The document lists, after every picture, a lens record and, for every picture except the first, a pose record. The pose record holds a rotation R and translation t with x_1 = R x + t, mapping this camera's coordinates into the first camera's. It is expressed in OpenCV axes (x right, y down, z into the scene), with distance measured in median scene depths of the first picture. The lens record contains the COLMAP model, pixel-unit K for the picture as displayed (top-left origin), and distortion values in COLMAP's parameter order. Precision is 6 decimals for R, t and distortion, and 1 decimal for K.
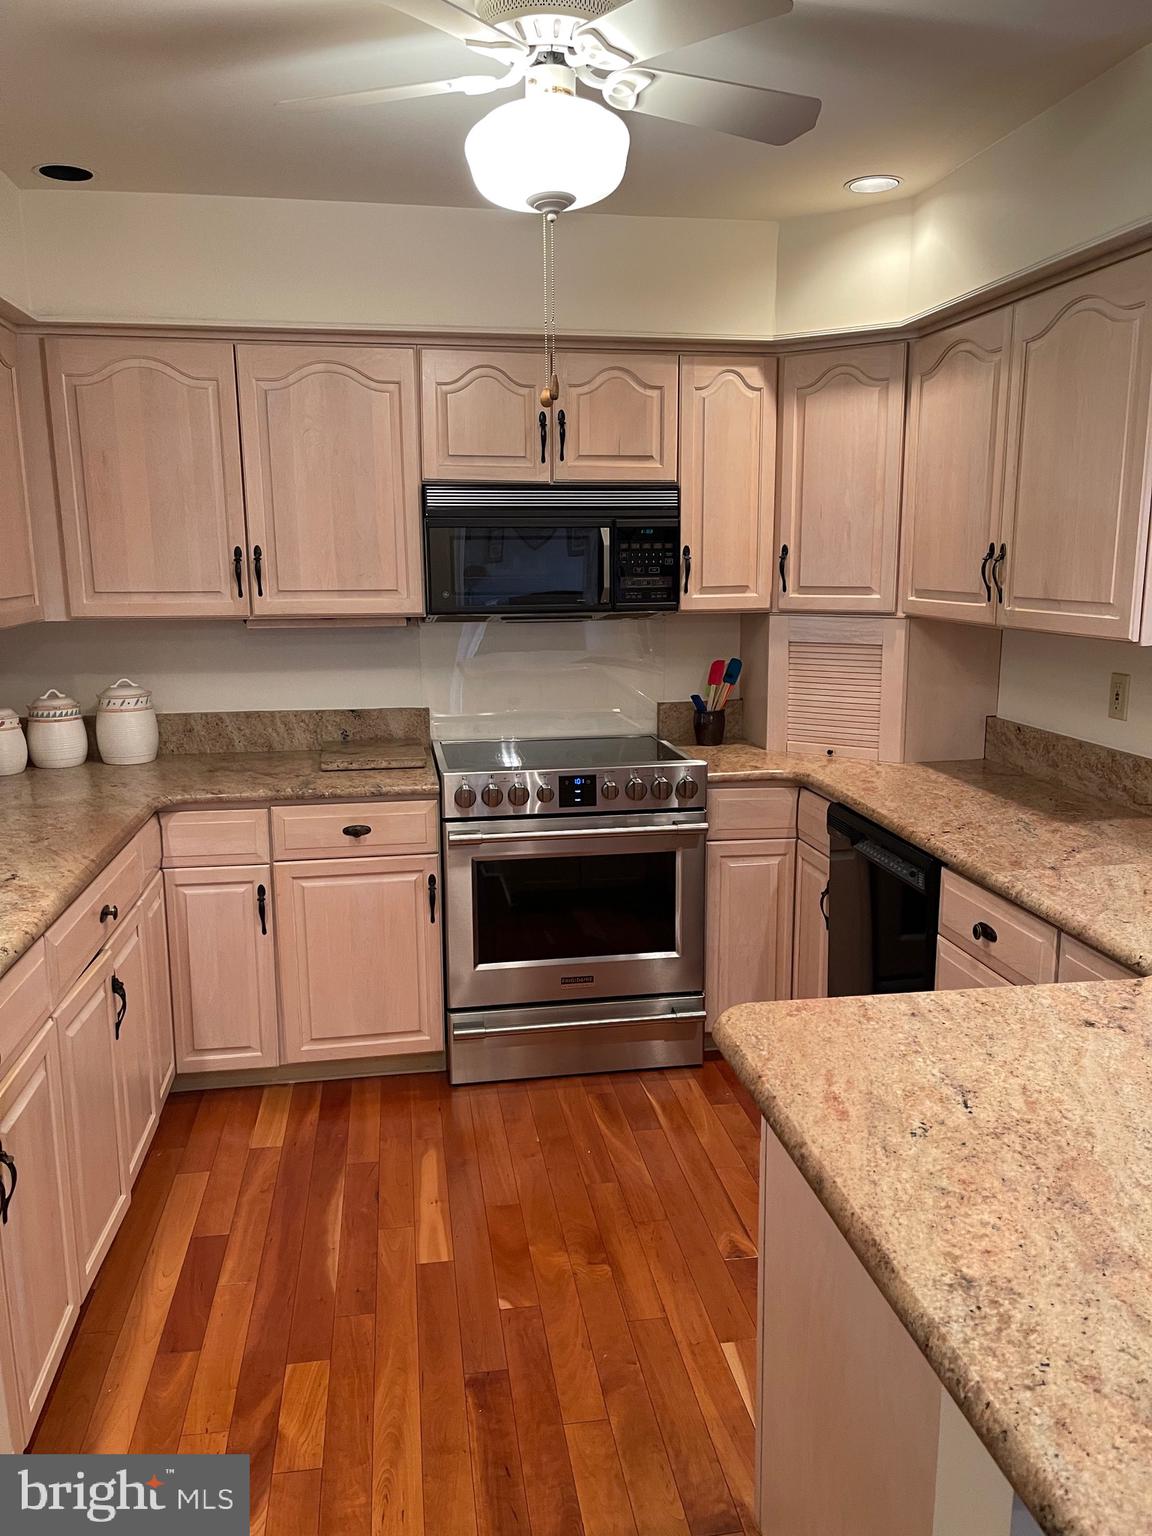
lens RADIAL K [[1164.8, 0, 572.7], [0, 1164.8, 772.3], [0, 0, 1]] dist [0.032151, -0.004280]
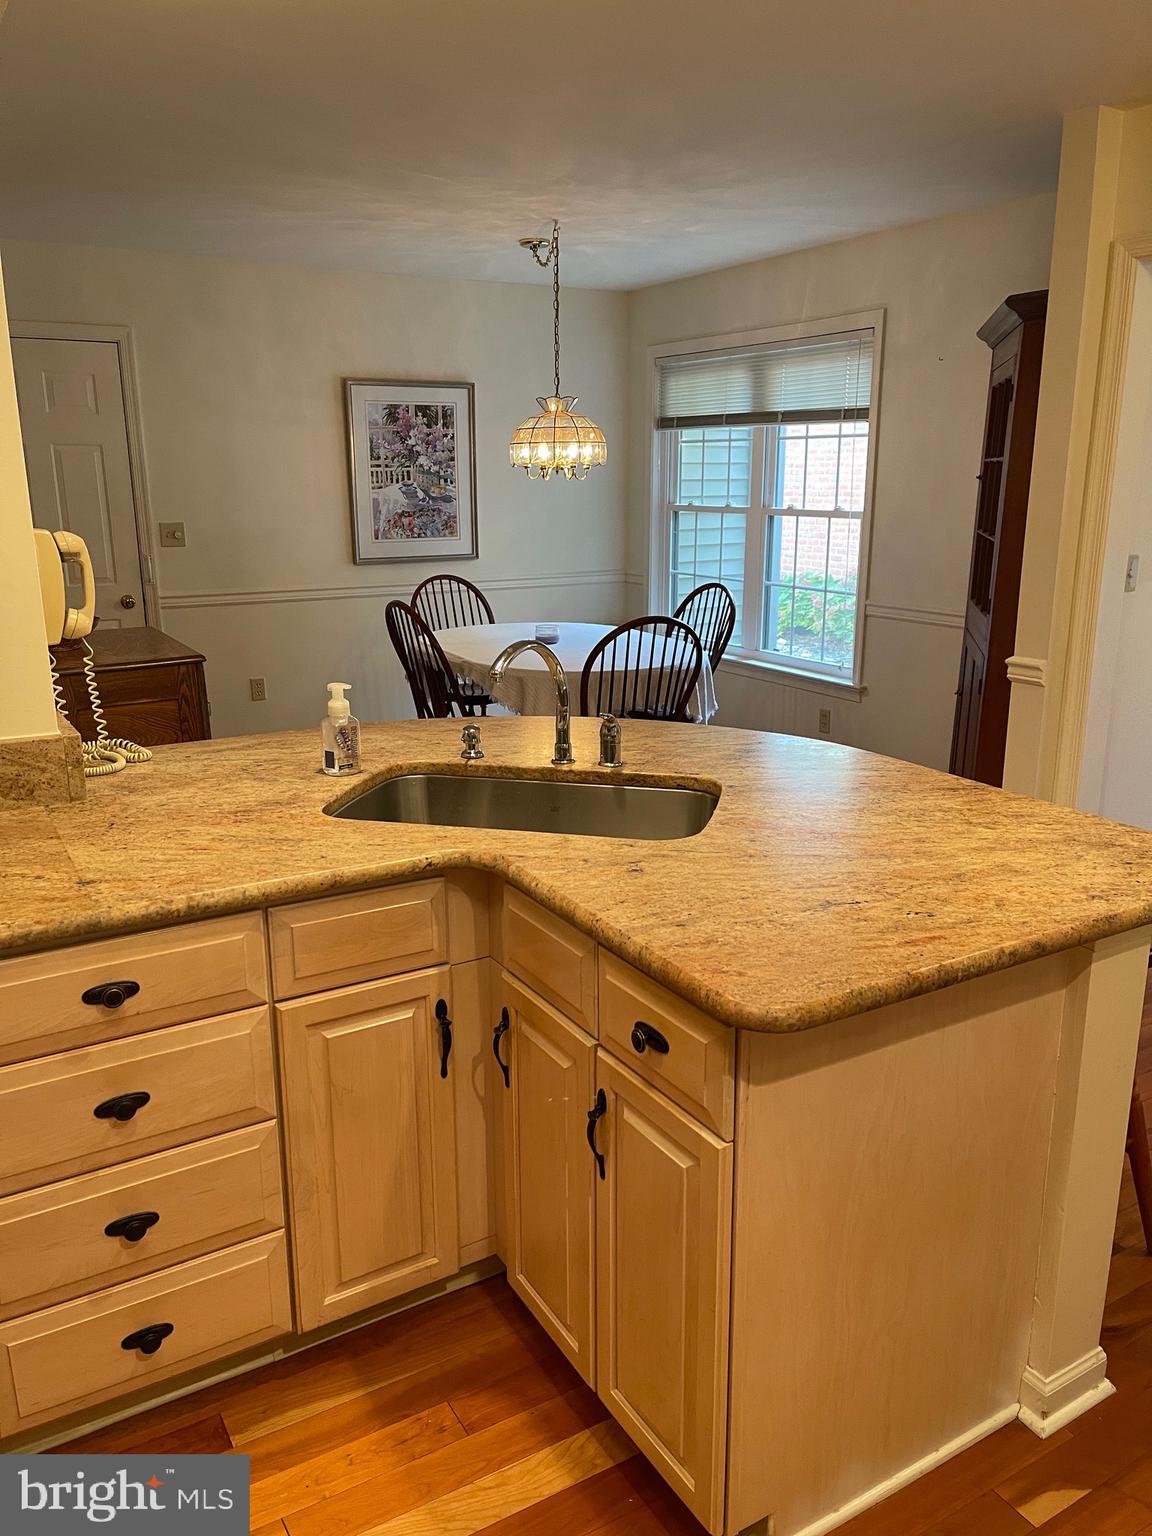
lens RADIAL K [[1164.8, 0, 573.1], [0, 1164.8, 769.5], [0, 0, 1]] dist [0.032151, -0.004280]
pose [[-0.367091, -0.220653, 0.903635, -0.535787], [0.178327, 0.936744, 0.301181, -0.228520], [-0.912931, 0.271703, -0.304522, 1.353780]]
